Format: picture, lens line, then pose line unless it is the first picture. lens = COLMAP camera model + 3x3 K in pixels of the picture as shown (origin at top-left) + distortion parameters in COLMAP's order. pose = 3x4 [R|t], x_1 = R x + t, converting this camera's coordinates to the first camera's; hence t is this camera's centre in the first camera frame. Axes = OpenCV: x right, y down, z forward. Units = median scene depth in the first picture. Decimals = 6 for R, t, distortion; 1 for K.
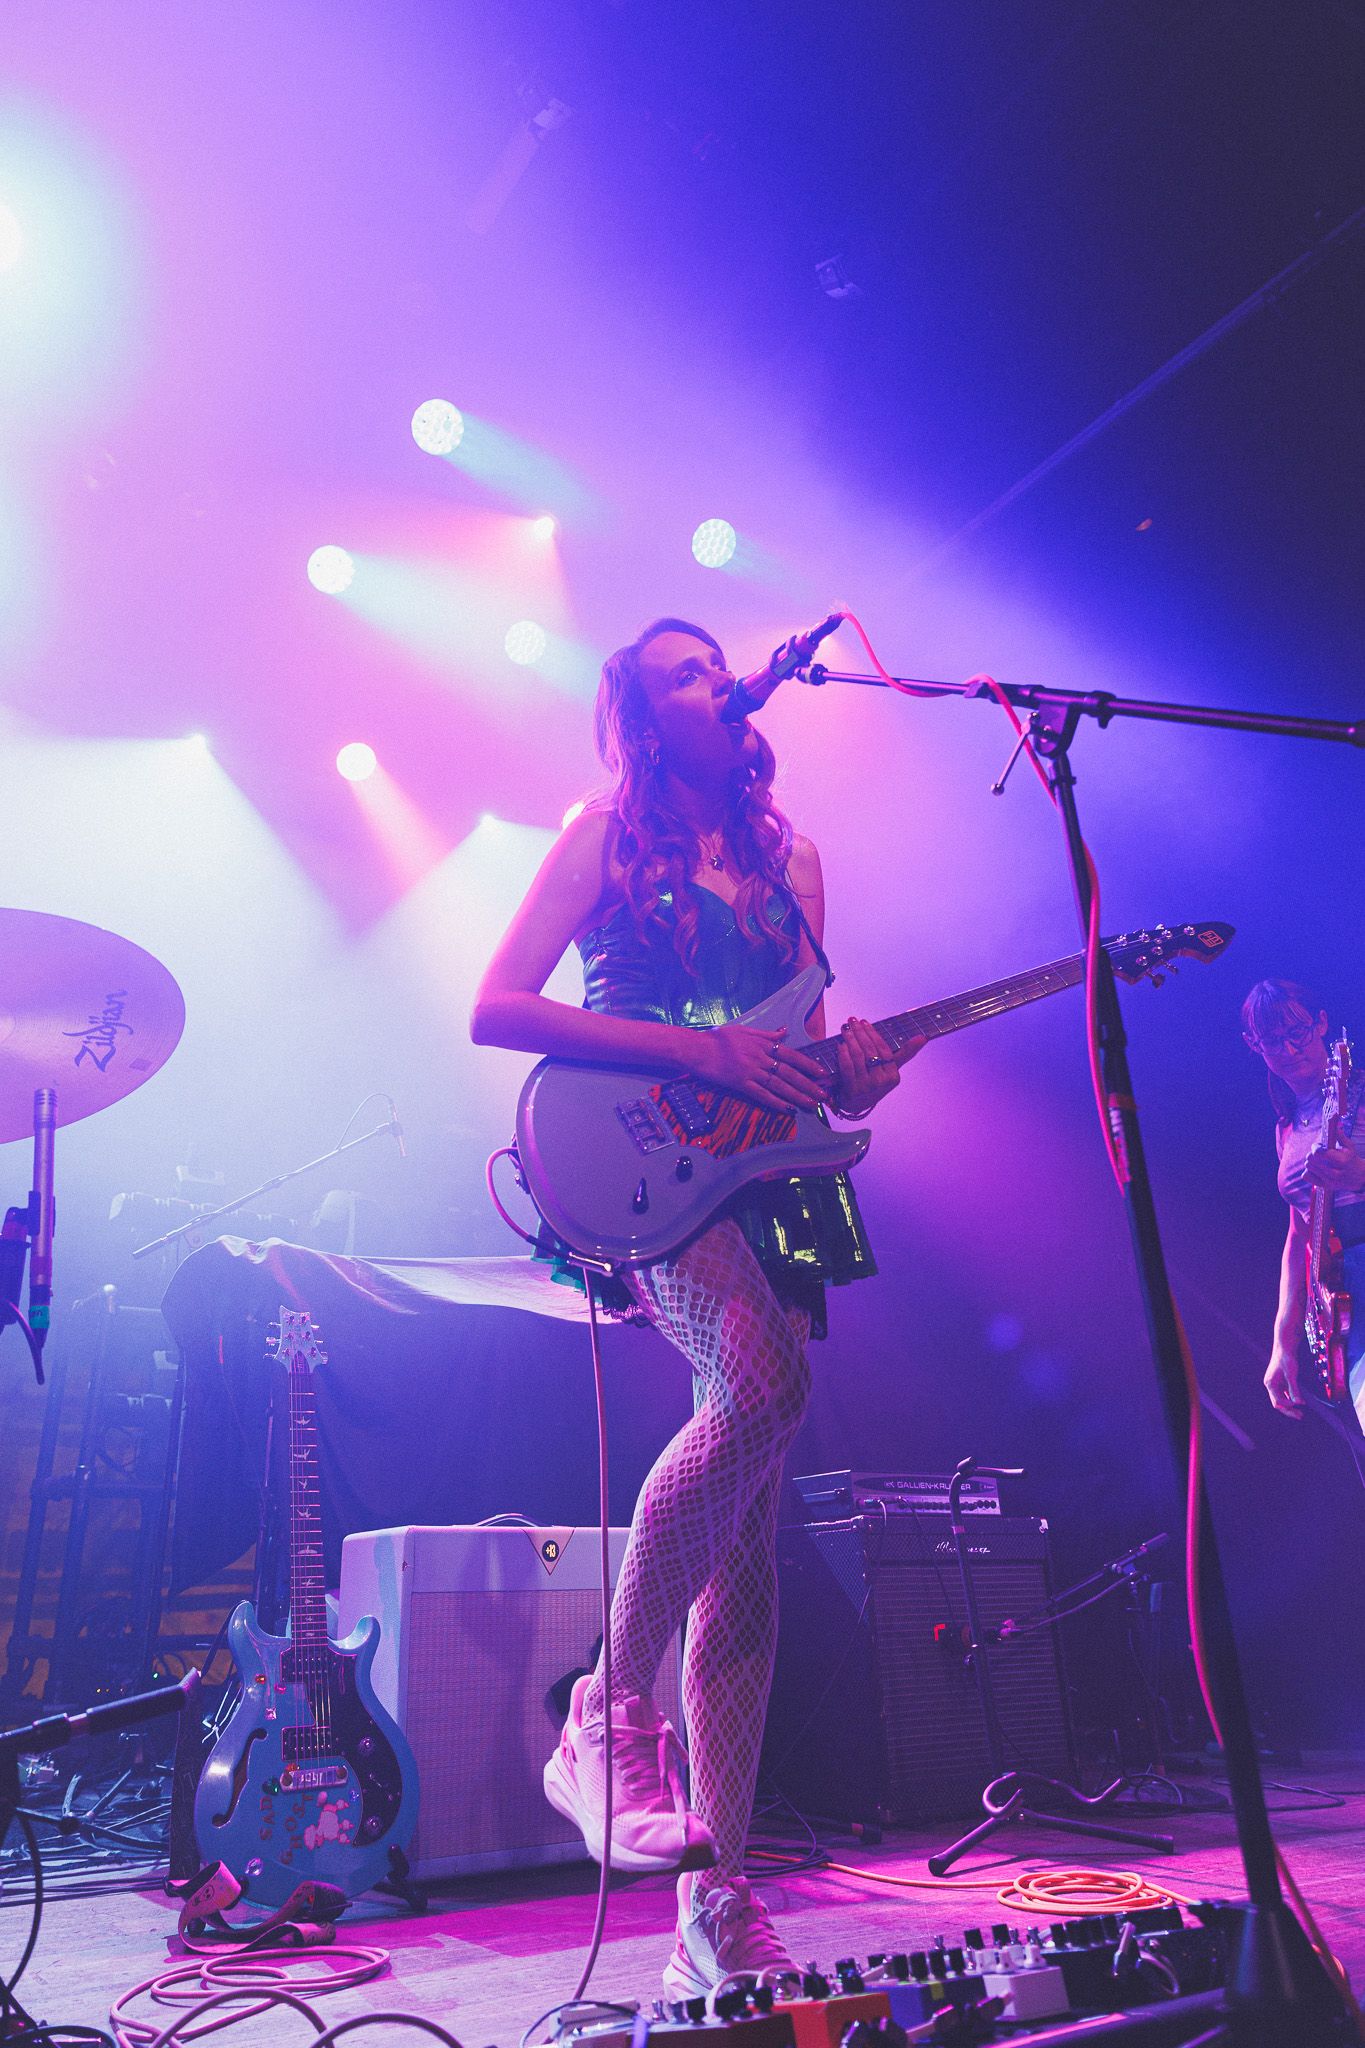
lens RADIAL K [[1428.9, 0, 681.9], [0, 1428.9, 891.2], [0, 0, 1]] dist [0.028286, -0.001767]
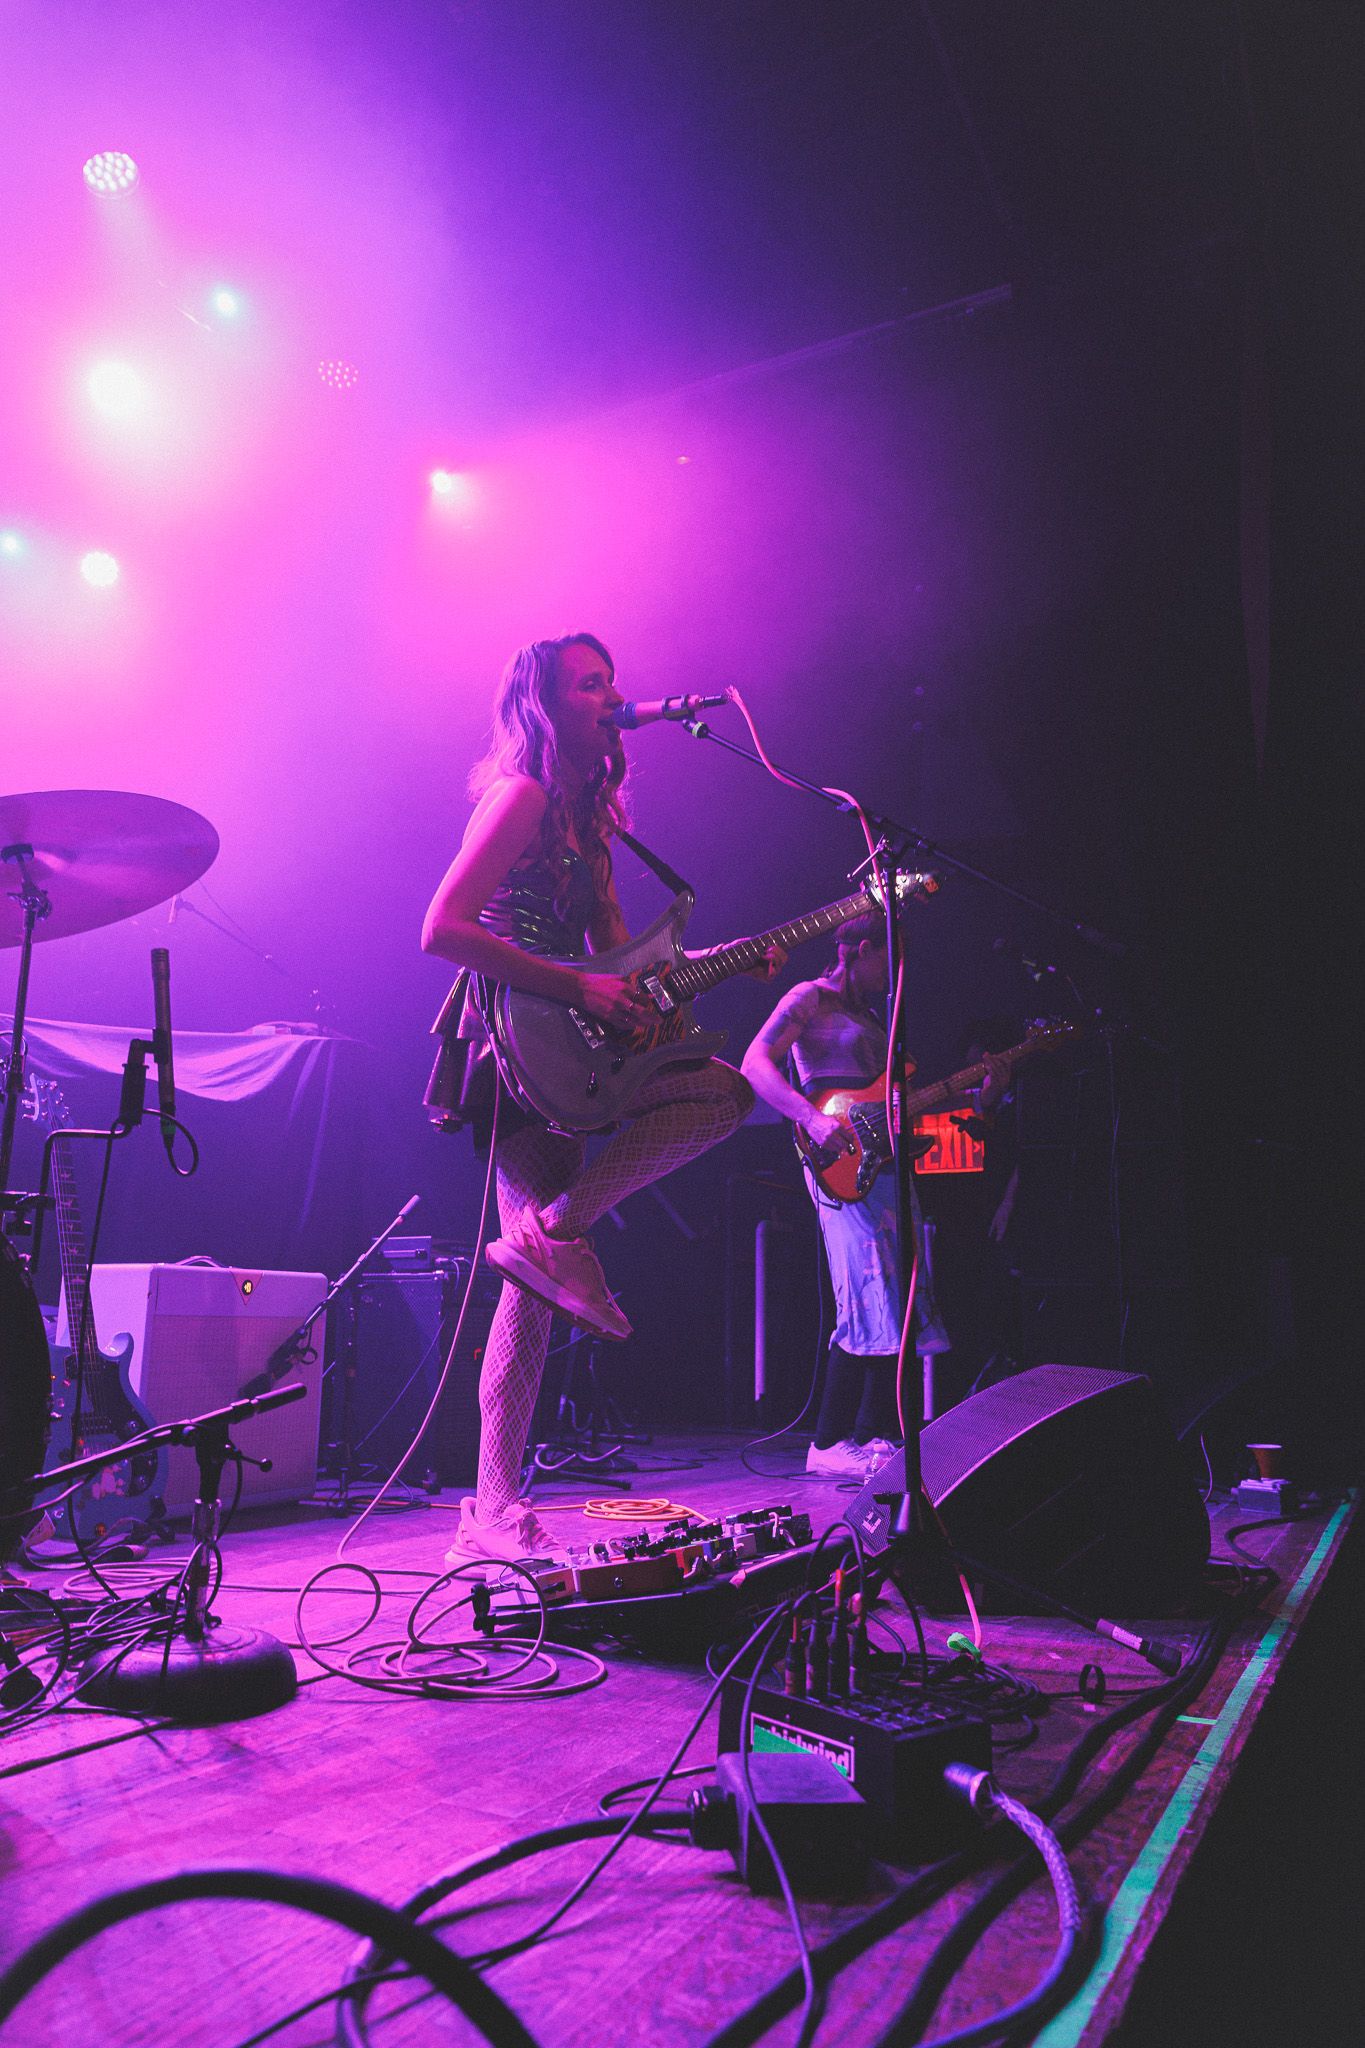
lens RADIAL K [[1428.9, 0, 681.9], [0, 1428.9, 891.2], [0, 0, 1]] dist [0.028286, -0.001767]
pose [[0.864252, 0.181562, 0.469152, -0.498633], [-0.258068, 0.960549, 0.103668, -0.124174], [-0.431821, -0.210669, 0.877012, -0.232934]]
